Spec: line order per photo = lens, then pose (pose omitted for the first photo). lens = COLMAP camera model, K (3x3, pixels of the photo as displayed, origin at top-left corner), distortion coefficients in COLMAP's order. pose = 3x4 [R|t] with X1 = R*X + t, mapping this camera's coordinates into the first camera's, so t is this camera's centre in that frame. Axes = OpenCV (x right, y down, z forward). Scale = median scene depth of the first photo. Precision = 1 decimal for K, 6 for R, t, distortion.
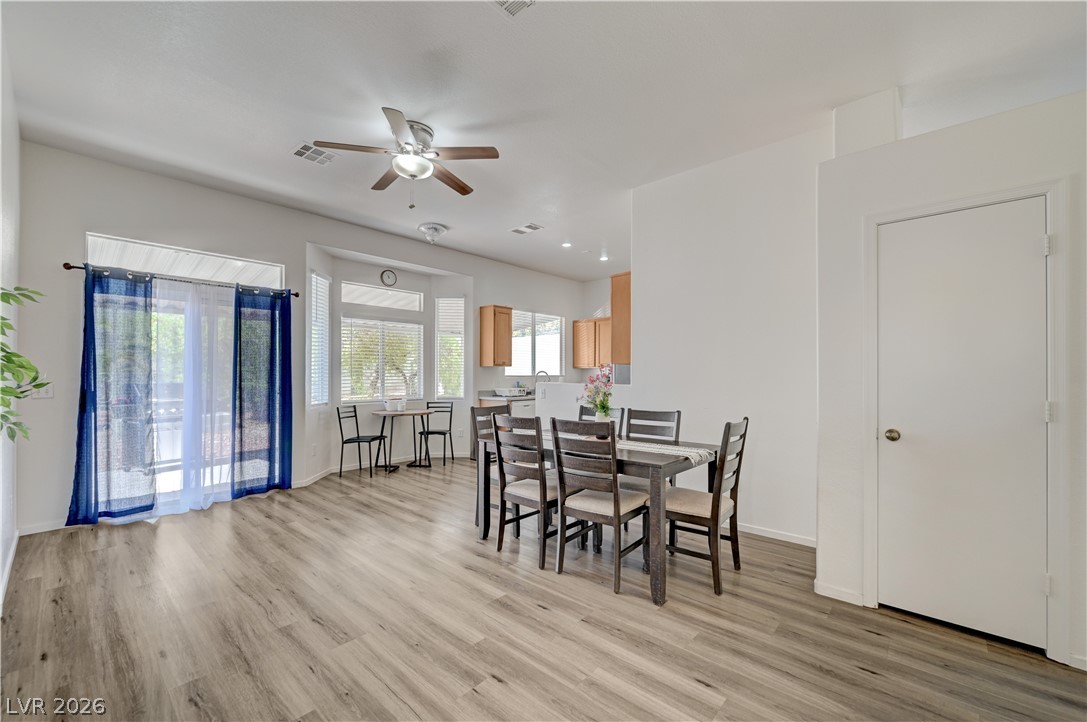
lens RADIAL K [[438.5, 0, 555.5], [0, 438.5, 373.1], [0, 0, 1]] dist [-0.002024, 0.000125]
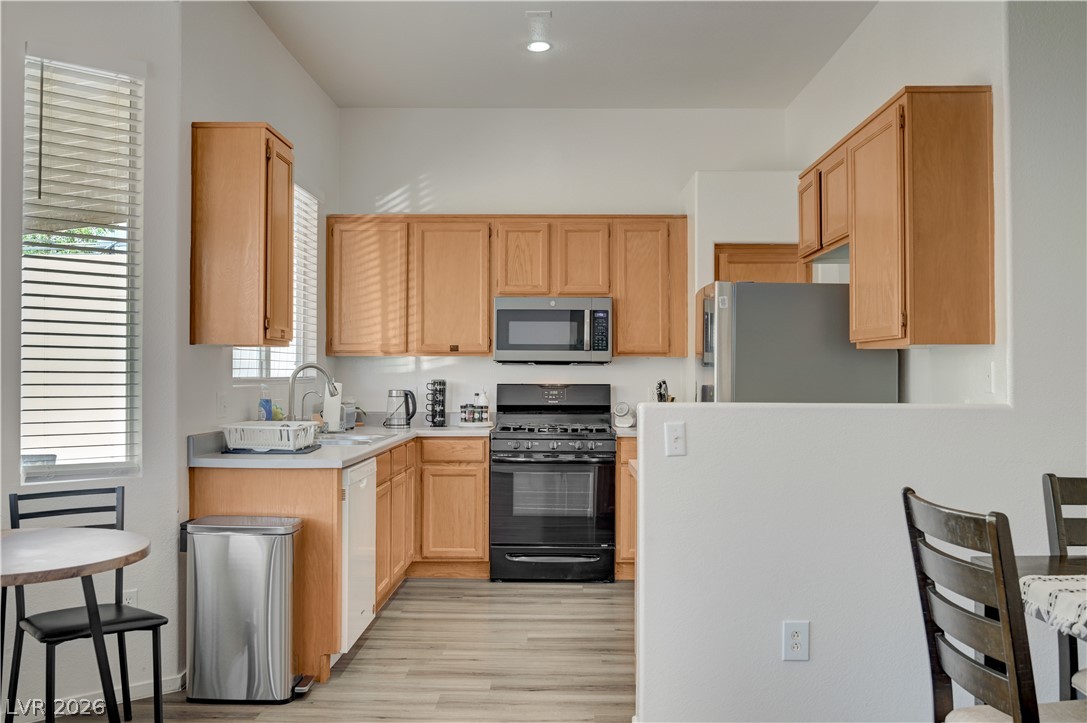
lens RADIAL K [[957.4, 0, 543.5], [0, 957.4, 361.5], [0, 0, 1]] dist [0.003335, -0.002456]
pose [[0.762066, 0.008758, 0.647440, -0.701655], [-0.003168, 0.999947, -0.009796, 0.000107], [-0.647491, 0.005414, 0.762054, 0.755566]]
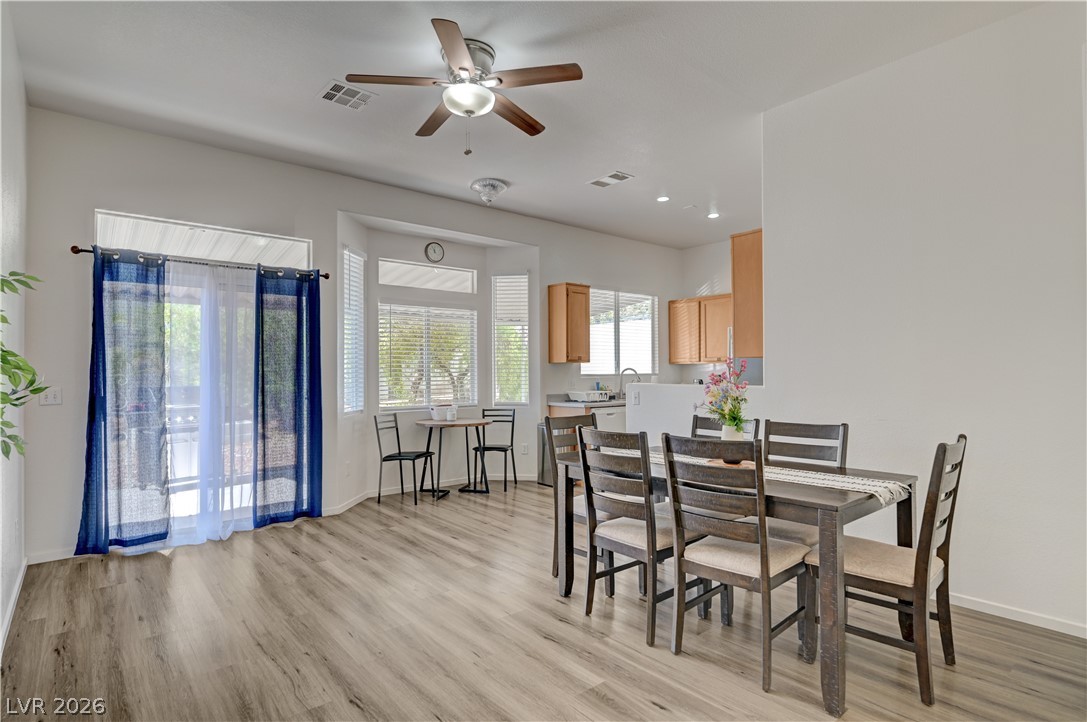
lens RADIAL K [[560.6, 0, 558.2], [0, 560.6, 368.3], [0, 0, 1]] dist [-0.002266, -0.000451]
pose [[0.990094, -0.008729, -0.140137, -0.032341], [0.008018, 0.999952, -0.005639, 0.000263], [0.140180, 0.004460, 0.990116, 0.050932]]
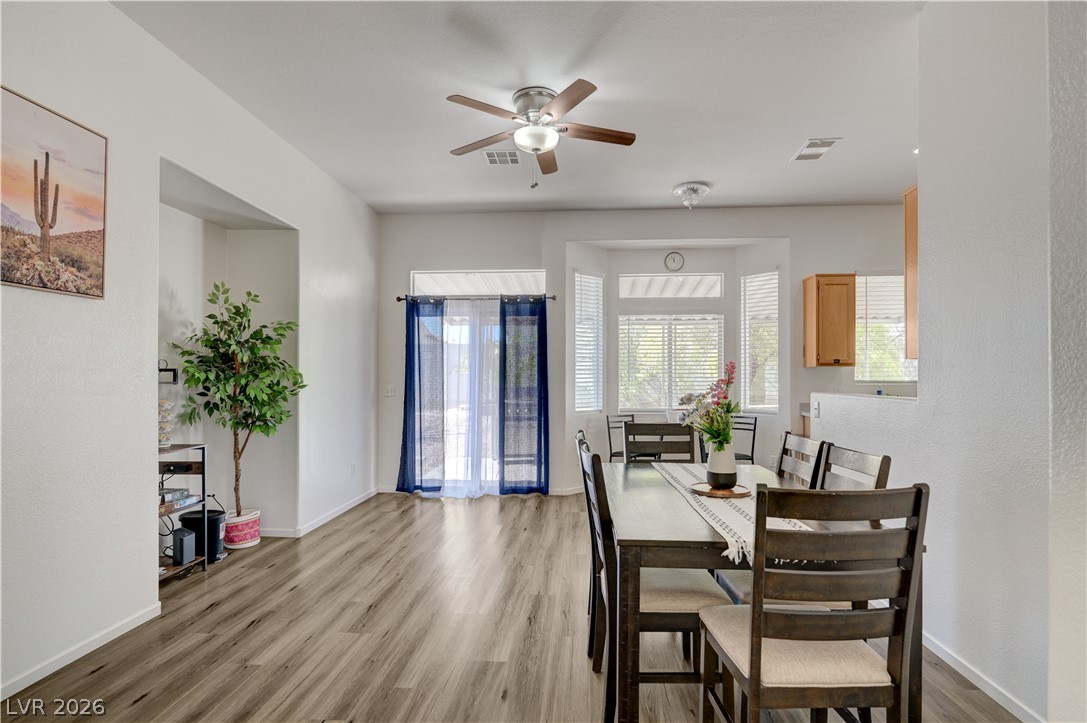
lens RADIAL K [[545.8, 0, 544.7], [0, 545.8, 374.5], [0, 0, 1]] dist [-0.009194, -0.000085]
pose [[0.611433, -0.007743, -0.791258, 0.454810], [0.003213, 0.999968, -0.007302, 0.001998], [0.791290, 0.001923, 0.611439, 0.302383]]
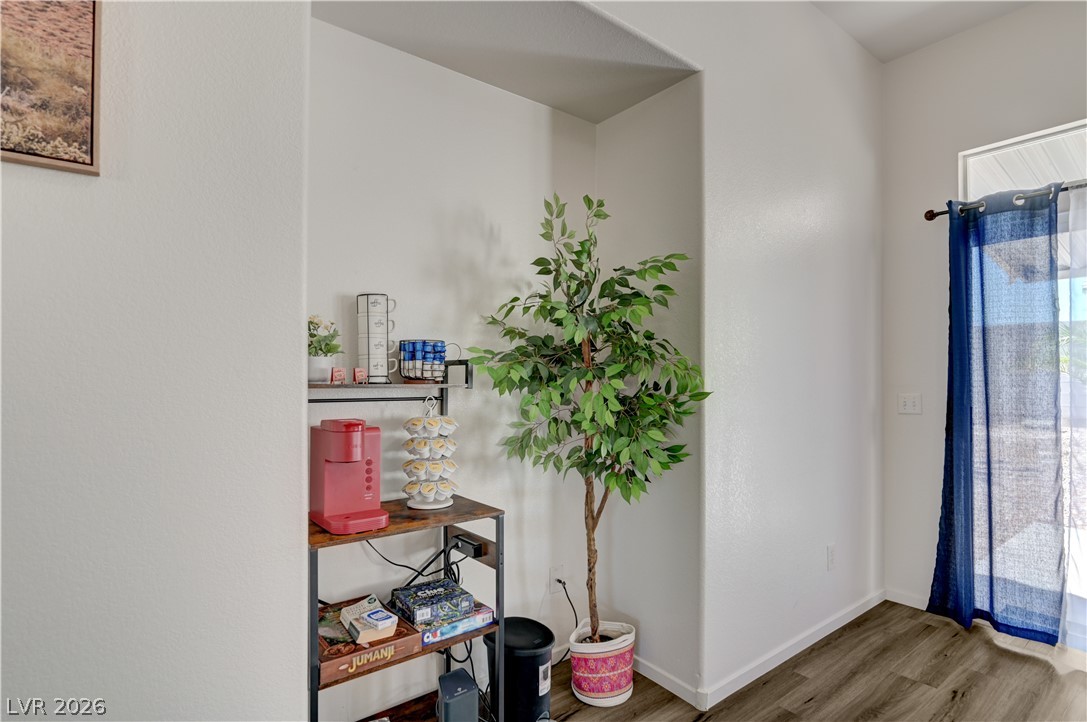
lens RADIAL K [[545.8, 0, 544.7], [0, 545.8, 374.0], [0, 0, 1]] dist [-0.009194, -0.000085]
pose [[-0.183684, -0.008545, -0.982948, -0.192970], [0.001268, 0.999959, -0.008930, 0.001193], [0.982985, -0.002887, -0.183665, 0.535566]]
